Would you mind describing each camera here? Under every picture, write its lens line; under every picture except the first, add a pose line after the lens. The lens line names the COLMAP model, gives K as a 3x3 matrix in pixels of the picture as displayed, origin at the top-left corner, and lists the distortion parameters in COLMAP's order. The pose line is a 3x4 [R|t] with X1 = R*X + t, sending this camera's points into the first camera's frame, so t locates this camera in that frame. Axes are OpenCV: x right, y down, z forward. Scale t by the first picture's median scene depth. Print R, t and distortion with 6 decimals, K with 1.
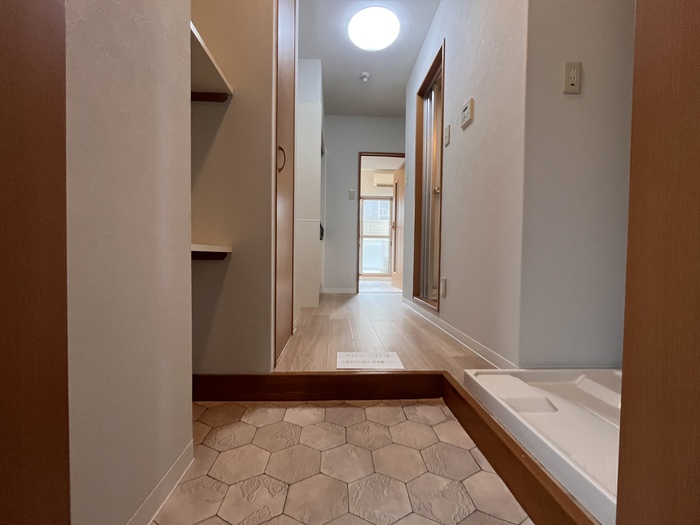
lens RADIAL K [[283.6, 0, 350.0], [0, 283.6, 262.5], [0, 0, 1]] dist [-0.004002, 0.000236]
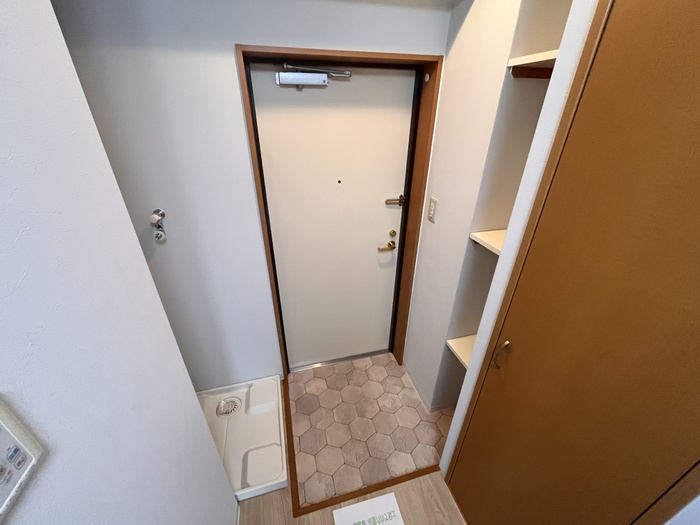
lens RADIAL K [[283.6, 0, 350.0], [0, 283.6, 262.5], [0, 0, 1]] dist [-0.004002, 0.000236]
pose [[-0.976977, 0.084230, -0.196013, 0.340451], [-0.024509, 0.868368, 0.495314, -1.242678], [0.211932, 0.488714, -0.846312, 1.903799]]
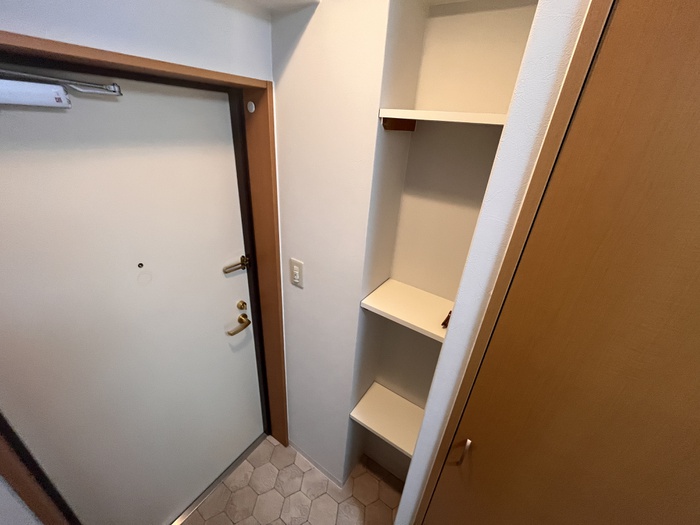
lens RADIAL K [[283.6, 0, 350.0], [0, 283.6, 262.5], [0, 0, 1]] dist [-0.004002, 0.000236]
pose [[-0.603089, 0.305659, -0.736788, 0.316613], [-0.096972, 0.888726, 0.448066, -1.354439], [0.791758, 0.341671, -0.506340, 1.291301]]
